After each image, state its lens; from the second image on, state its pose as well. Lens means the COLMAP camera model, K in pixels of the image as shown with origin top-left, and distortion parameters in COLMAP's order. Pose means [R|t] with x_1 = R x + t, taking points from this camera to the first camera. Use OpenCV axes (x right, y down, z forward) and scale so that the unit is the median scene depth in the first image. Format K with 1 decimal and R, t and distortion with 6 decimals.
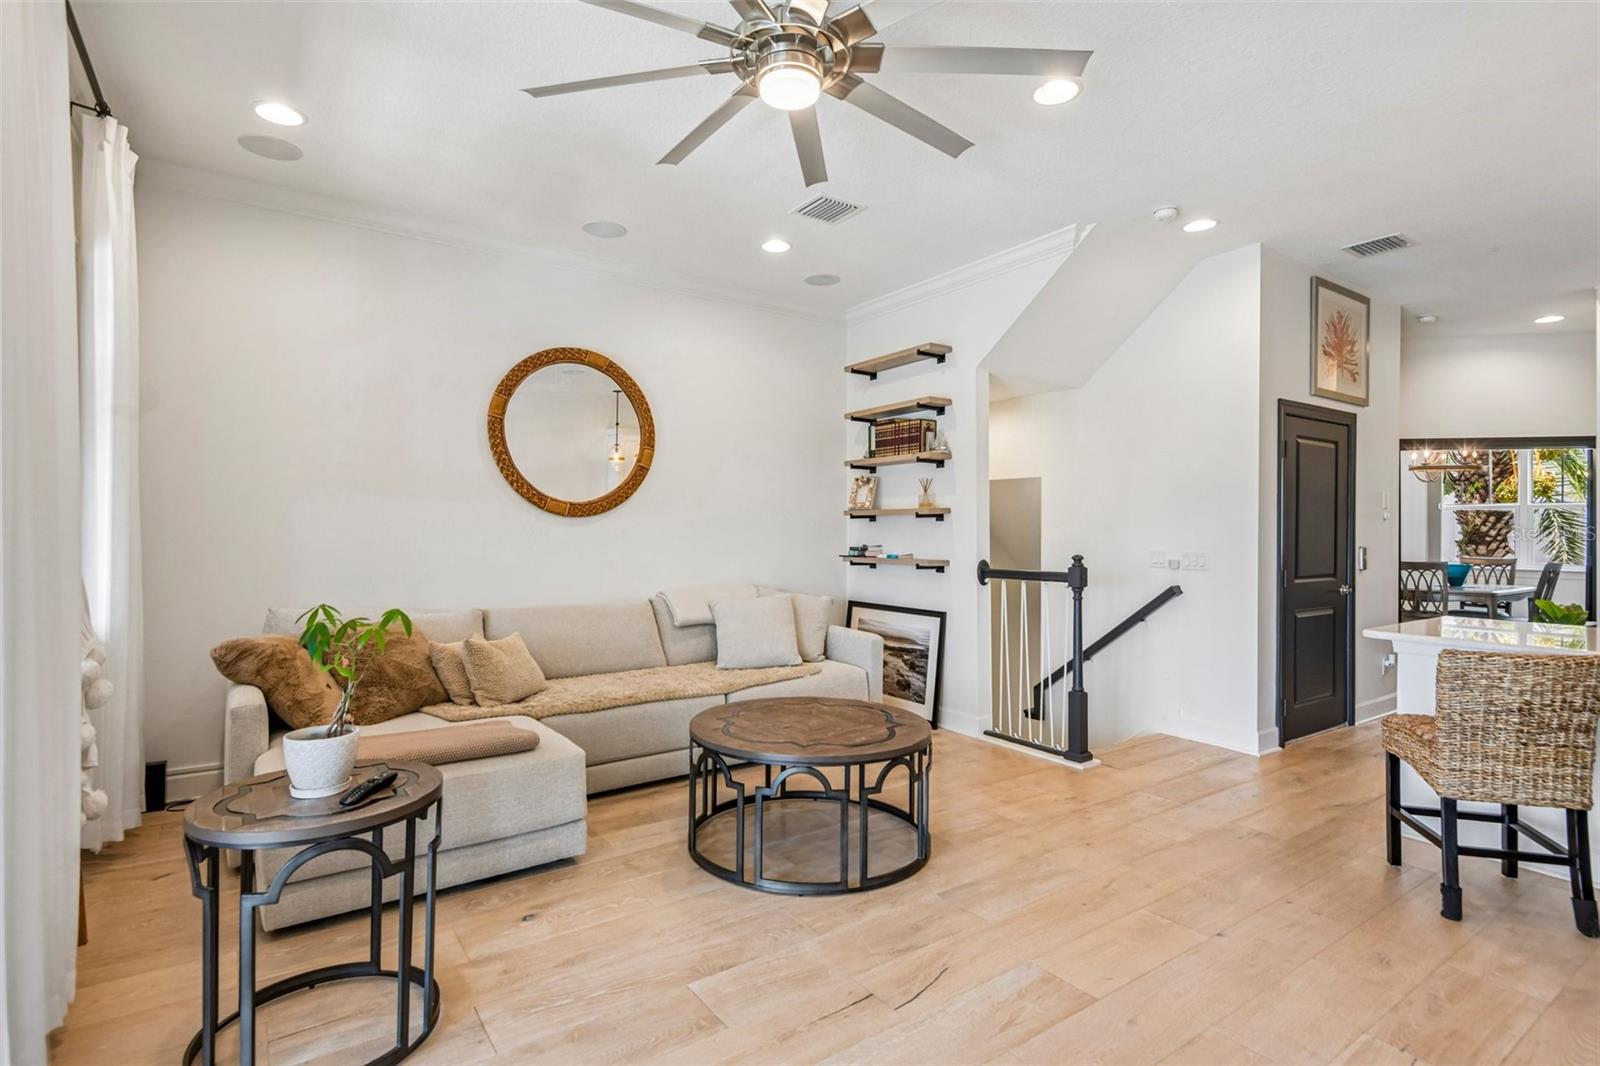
lens RADIAL K [[771.0, 0, 809.5], [0, 771.0, 526.3], [0, 0, 1]] dist [0.023721, -0.015881]
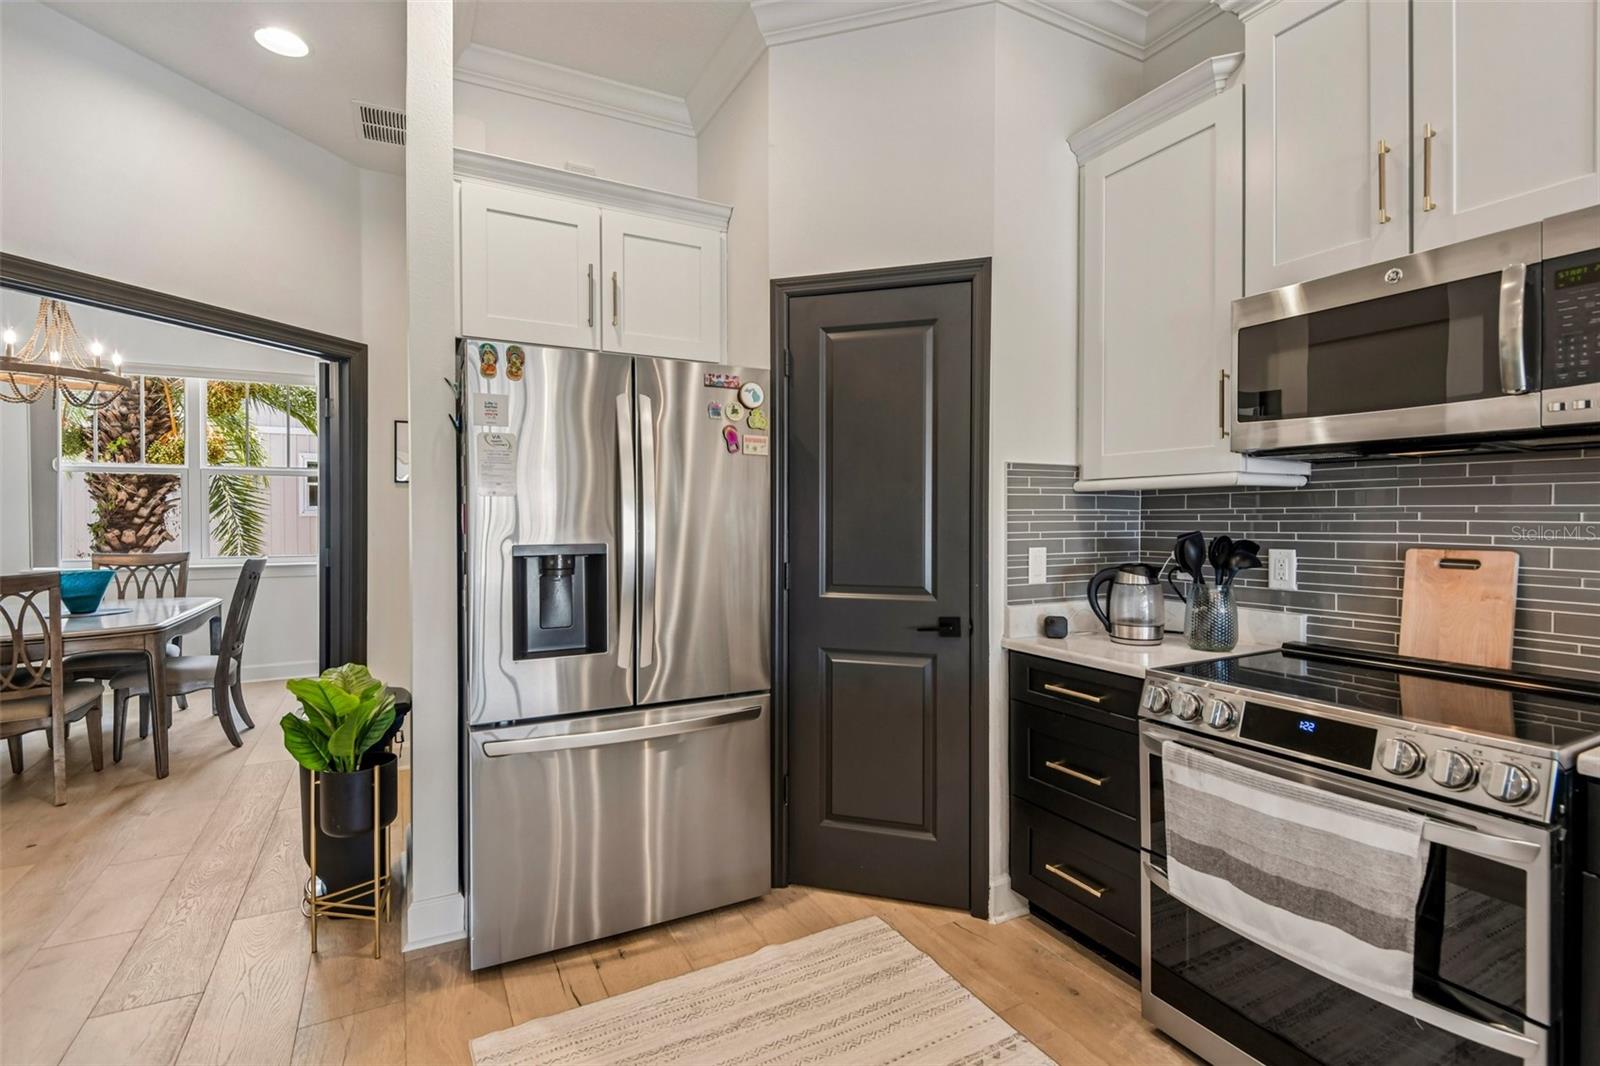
lens RADIAL K [[745.4, 0, 802.2], [0, 745.4, 523.8], [0, 0, 1]] dist [0.024132, -0.017494]
pose [[0.123422, -0.017187, 0.992205, 0.680881], [-0.003419, 0.999837, 0.017745, 0.012485], [-0.992348, -0.005583, 0.123343, 0.798423]]
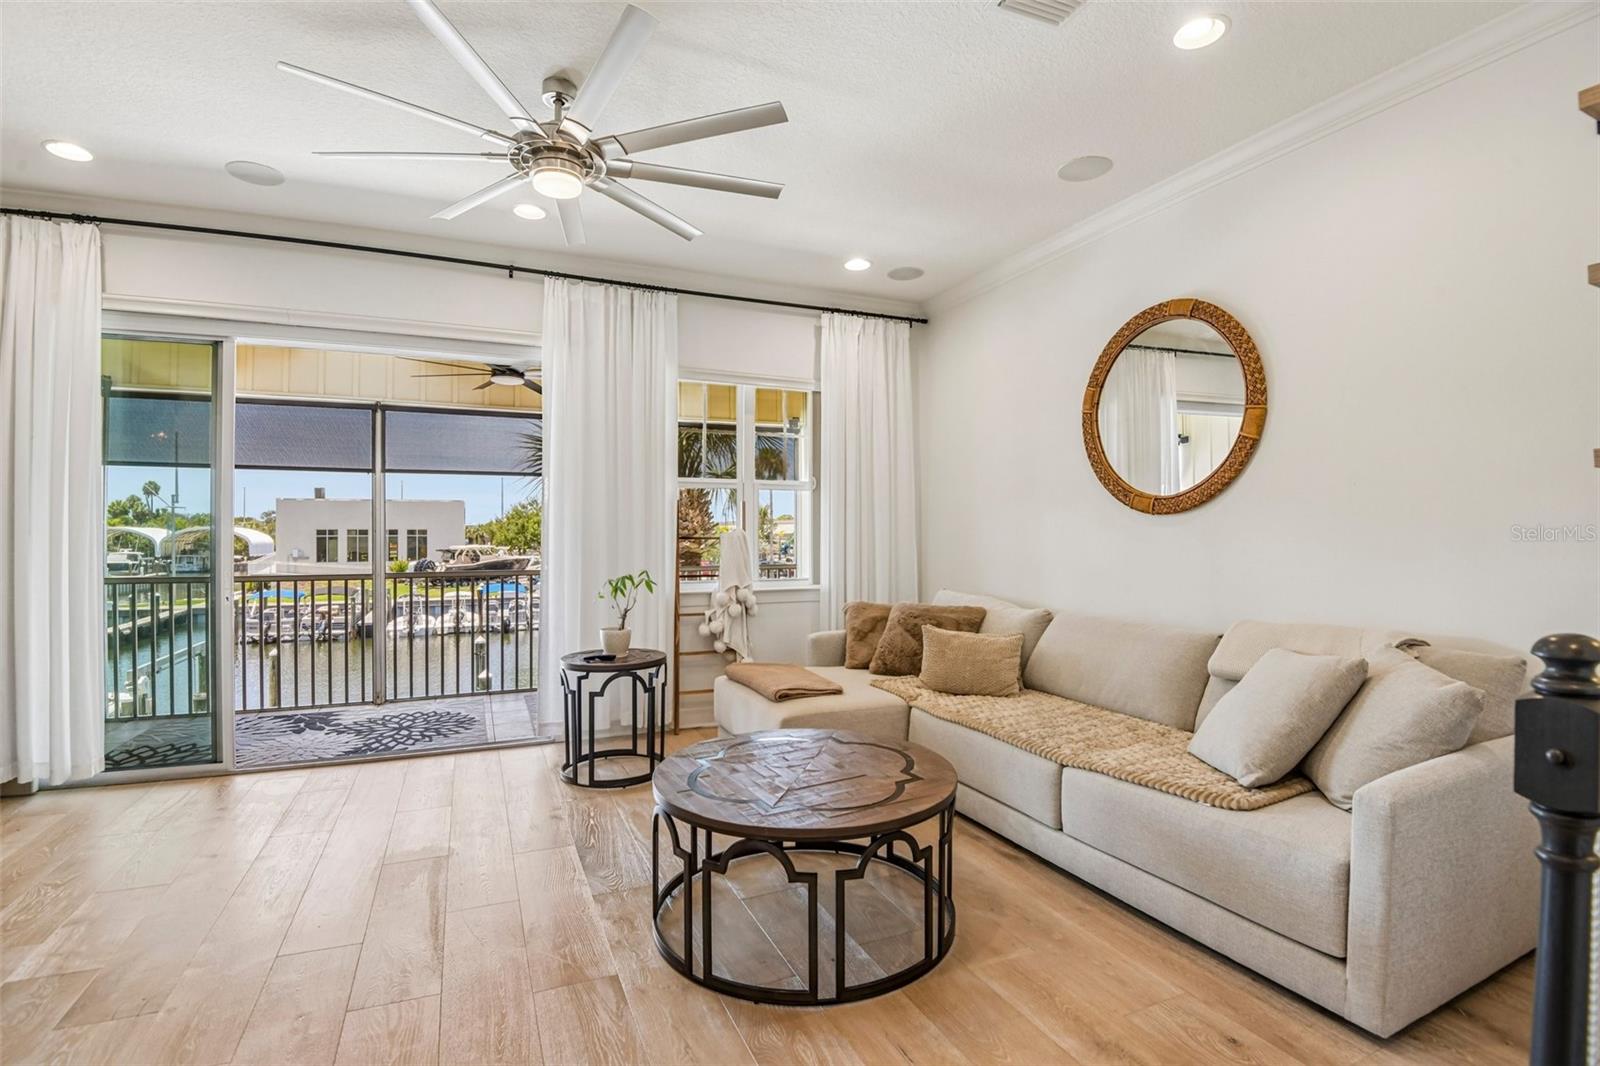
lens RADIAL K [[750.9, 0, 806.8], [0, 750.9, 521.0], [0, 0, 1]] dist [-0.014353, -0.018436]
pose [[-0.195389, -0.023273, -0.980450, 0.504981], [0.005776, 0.999674, -0.024880, 0.011573], [0.980709, -0.010524, -0.195191, 0.758637]]
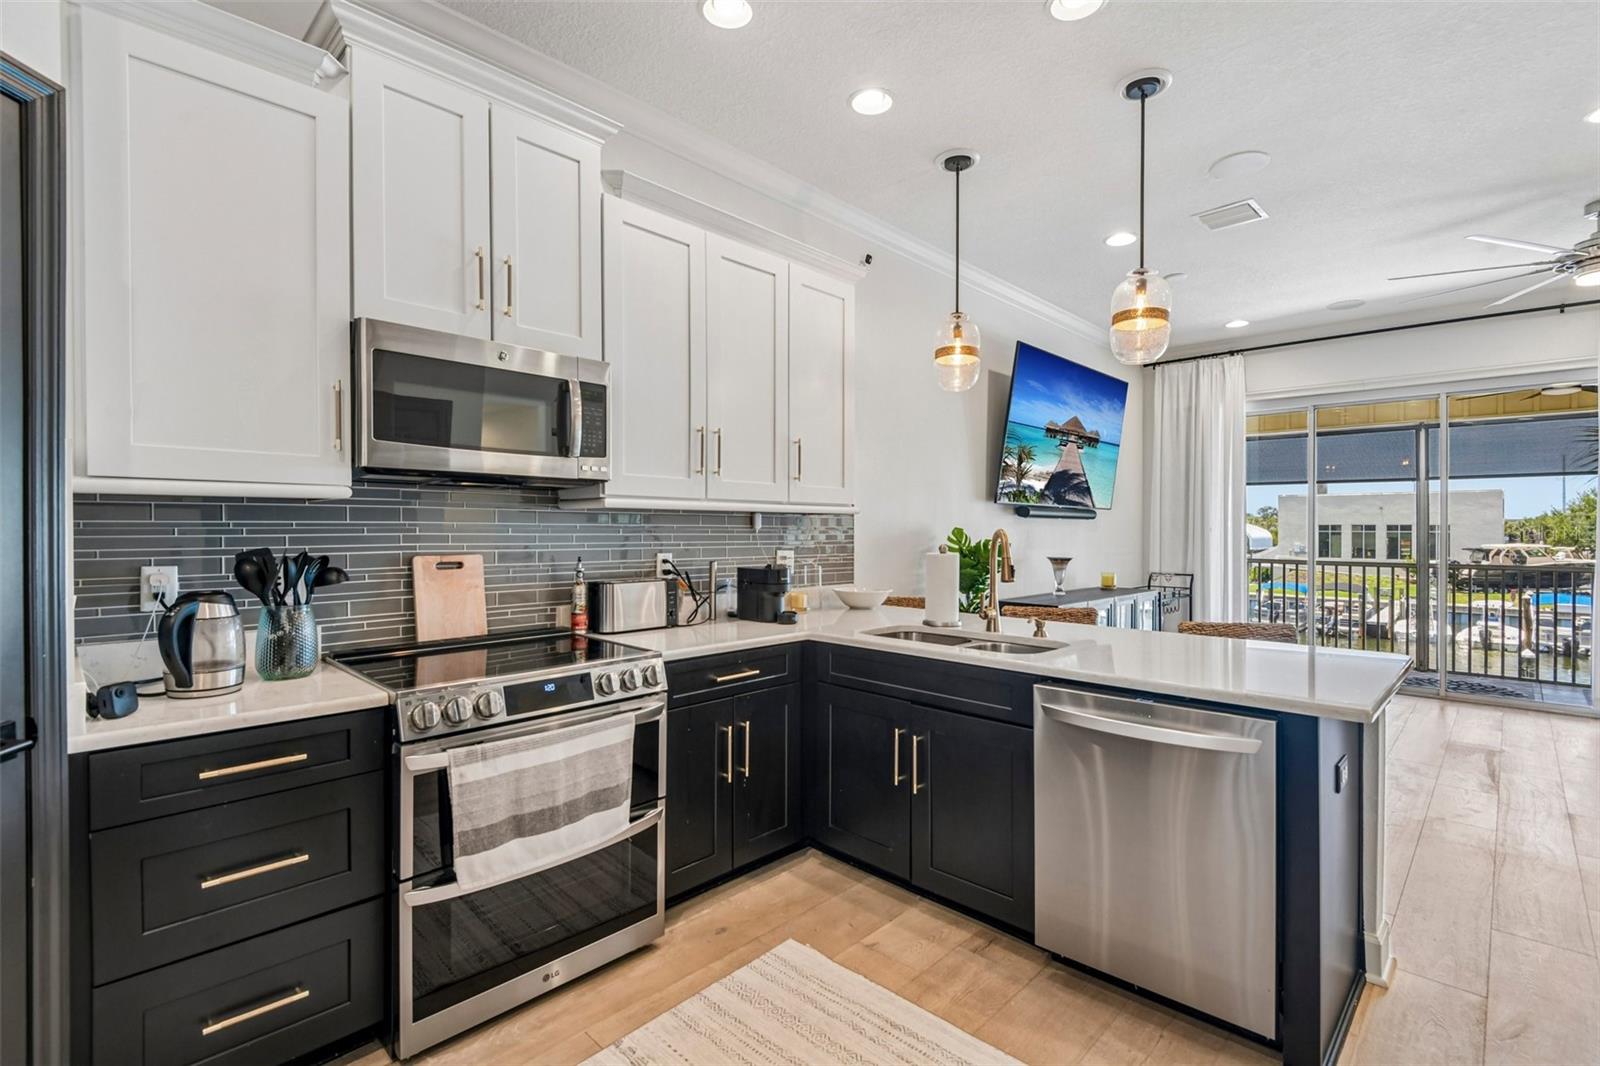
lens RADIAL K [[745.4, 0, 802.2], [0, 745.4, 523.8], [0, 0, 1]] dist [0.024132, -0.017494]
pose [[-0.980926, -0.012189, -0.194001, 0.960943], [-0.010145, 0.999882, -0.011526, 0.013111], [0.194119, -0.009338, -0.980934, 1.068709]]
